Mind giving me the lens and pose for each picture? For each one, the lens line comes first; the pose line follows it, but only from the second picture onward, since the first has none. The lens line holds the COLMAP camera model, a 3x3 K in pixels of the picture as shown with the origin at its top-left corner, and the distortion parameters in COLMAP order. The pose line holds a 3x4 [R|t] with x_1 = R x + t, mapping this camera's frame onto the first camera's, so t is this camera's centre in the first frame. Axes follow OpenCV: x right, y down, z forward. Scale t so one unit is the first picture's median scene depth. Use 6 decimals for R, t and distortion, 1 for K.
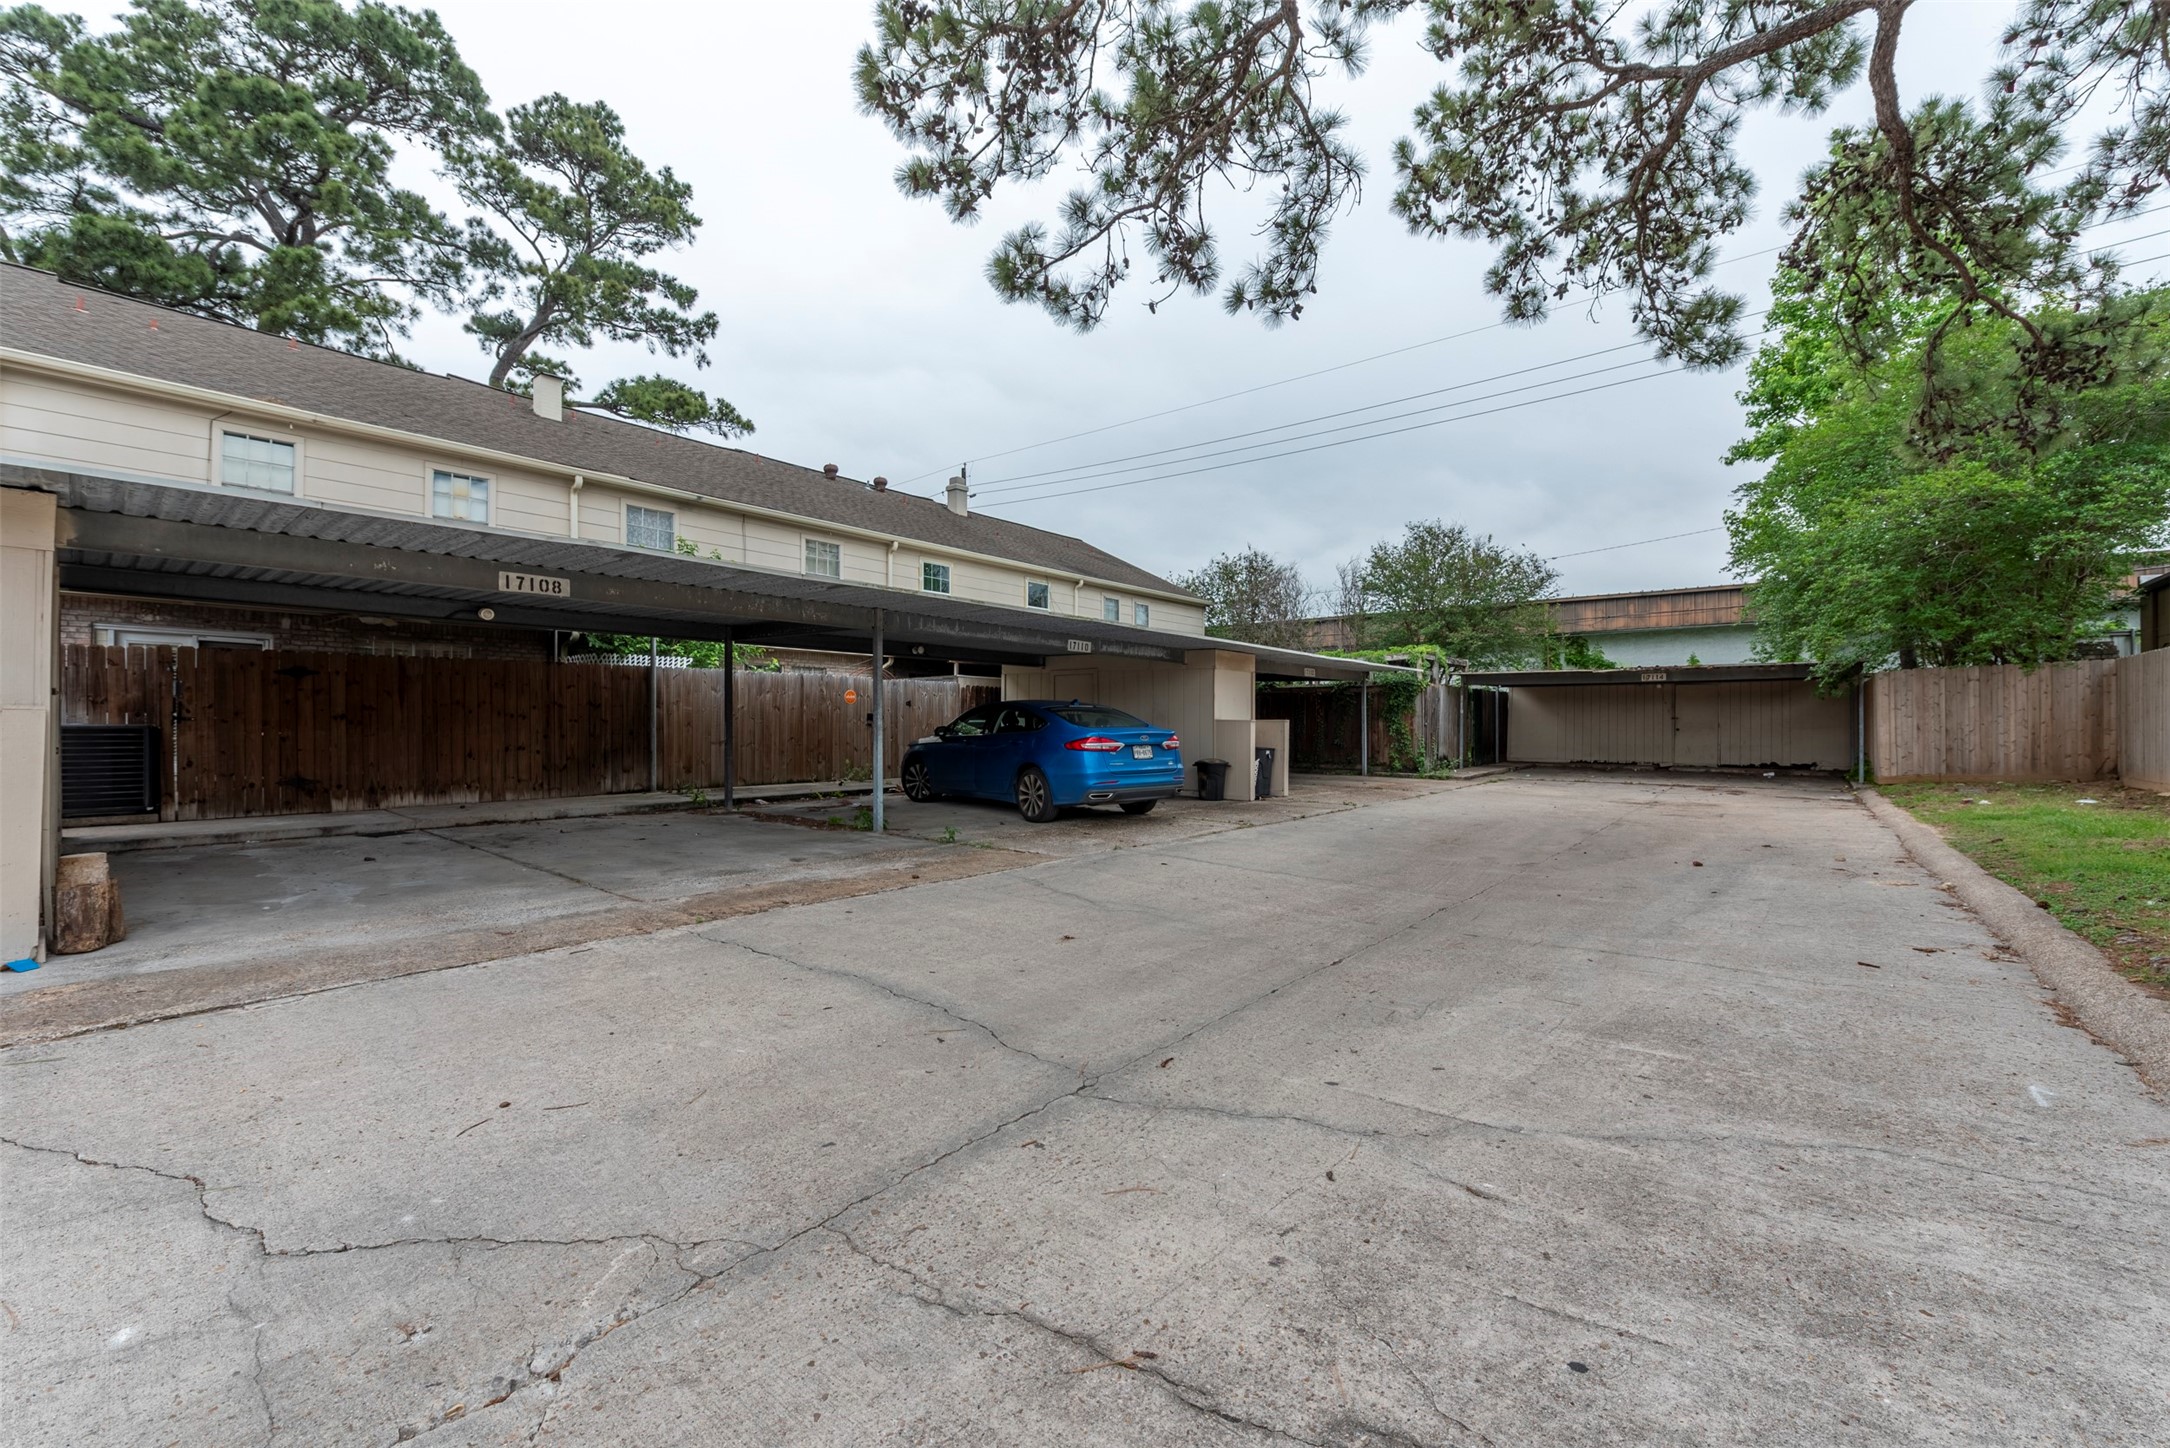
lens RADIAL K [[866.9, 0, 1083.7], [0, 866.9, 725.3], [0, 0, 1]] dist [-0.017273, -0.001017]
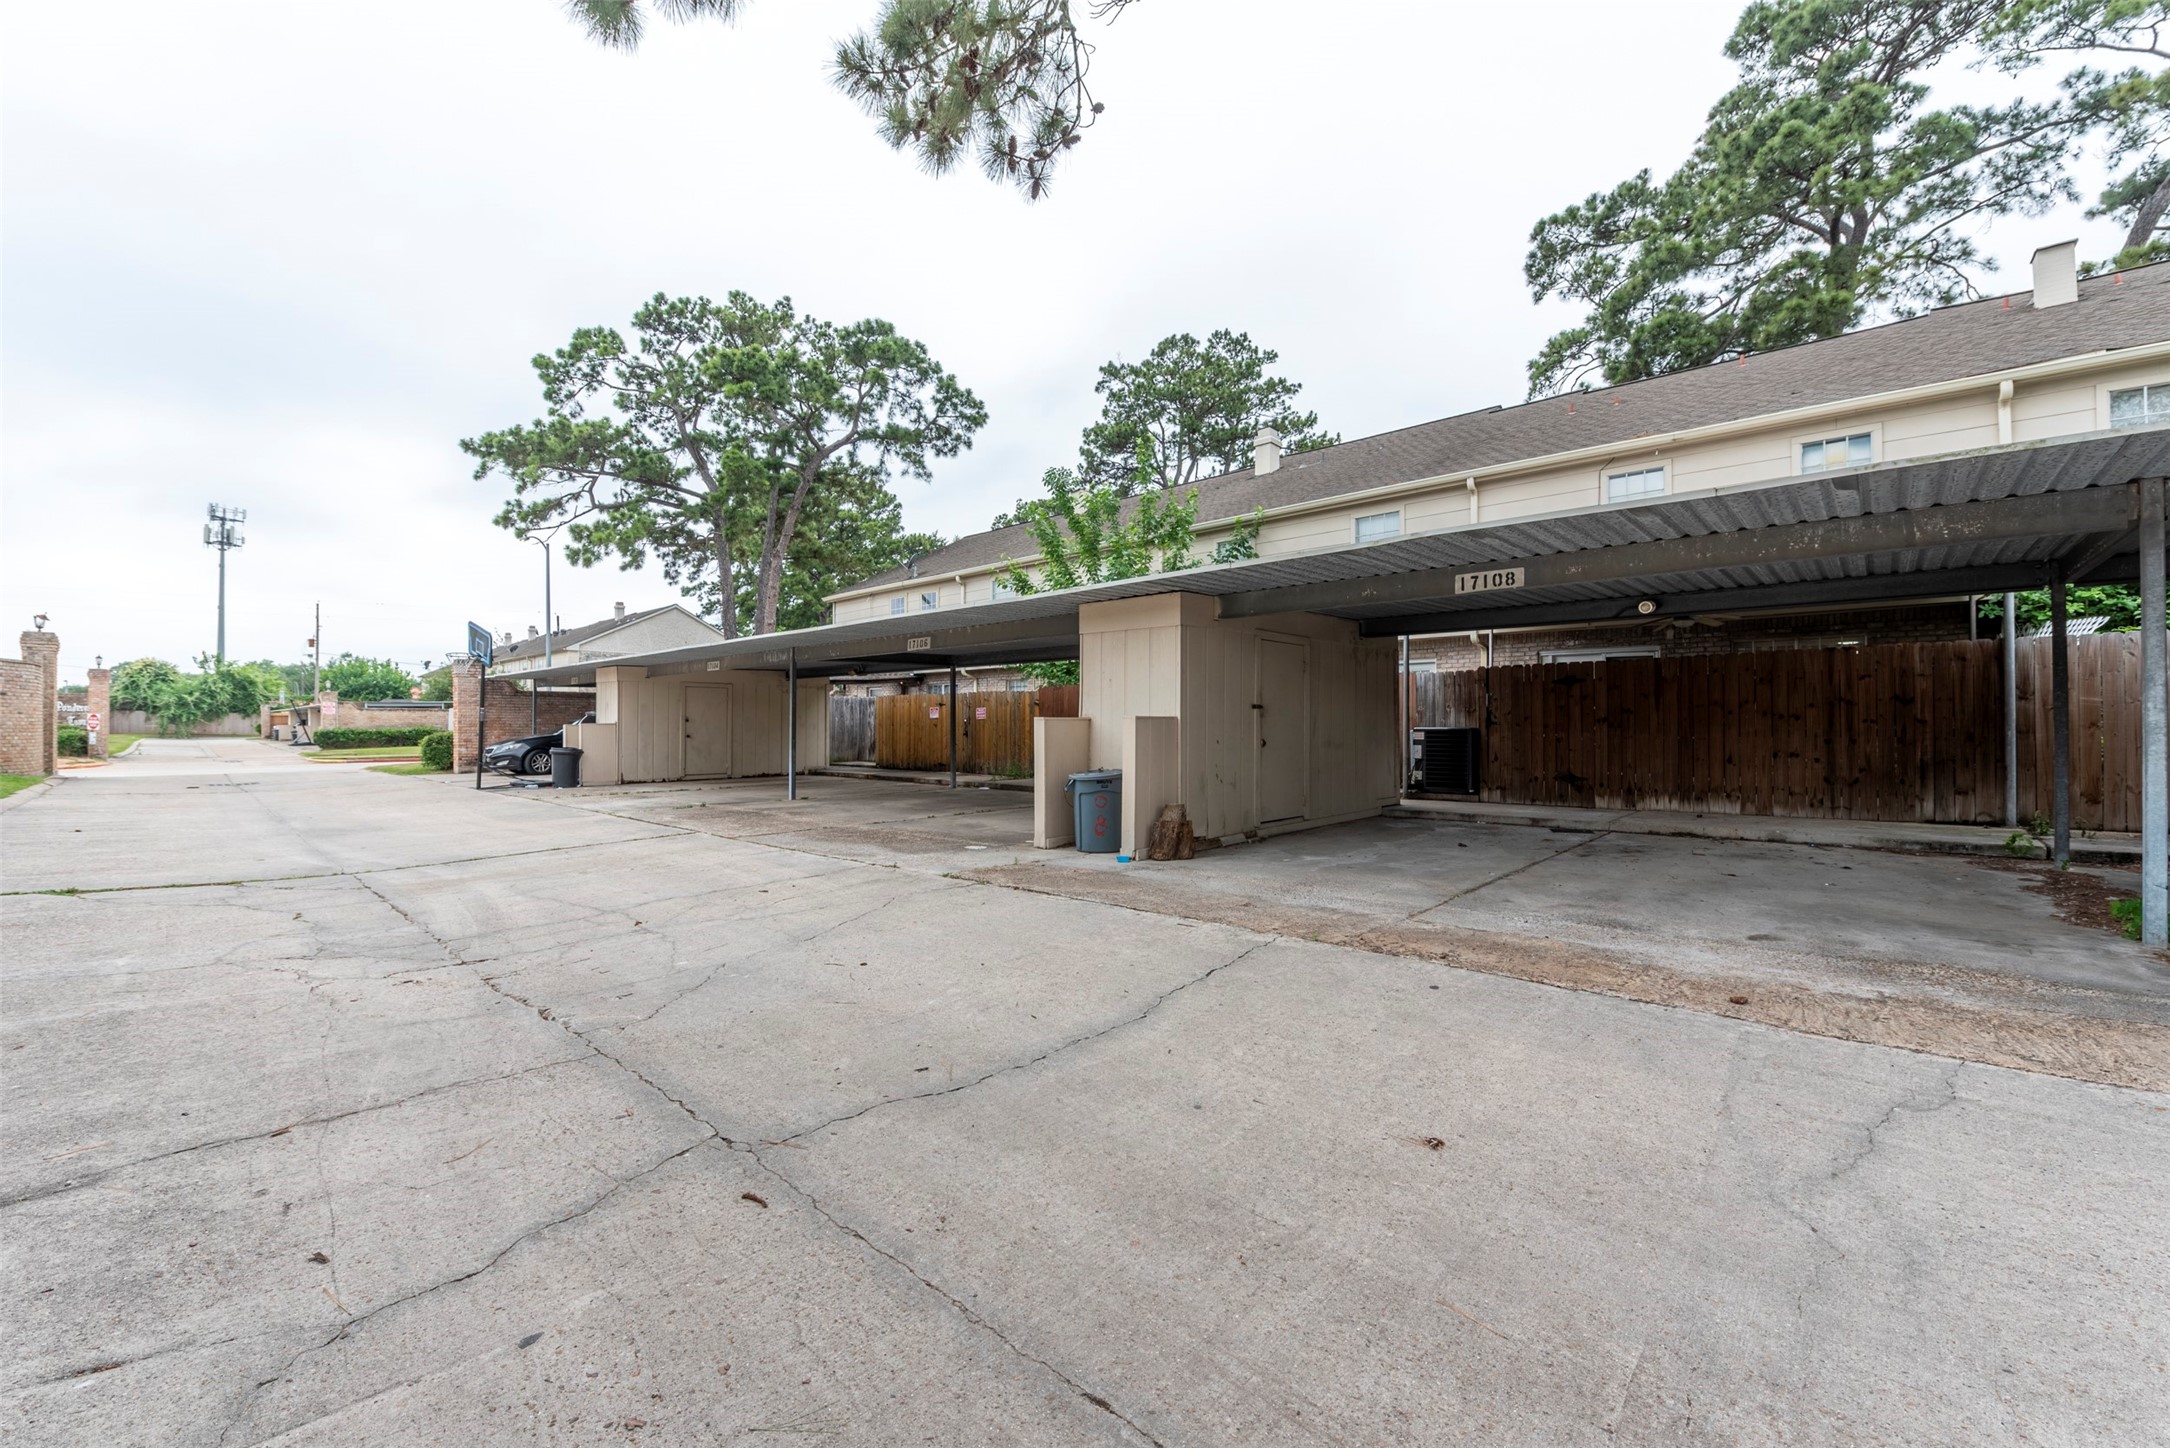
lens RADIAL K [[866.9, 0, 1083.7], [0, 866.9, 725.3], [0, 0, 1]] dist [-0.017273, -0.001017]
pose [[-0.058987, -0.006319, -0.998239, 0.655739], [-0.000132, 0.999980, -0.006323, 0.009751], [0.998259, -0.000241, -0.058987, 1.103988]]
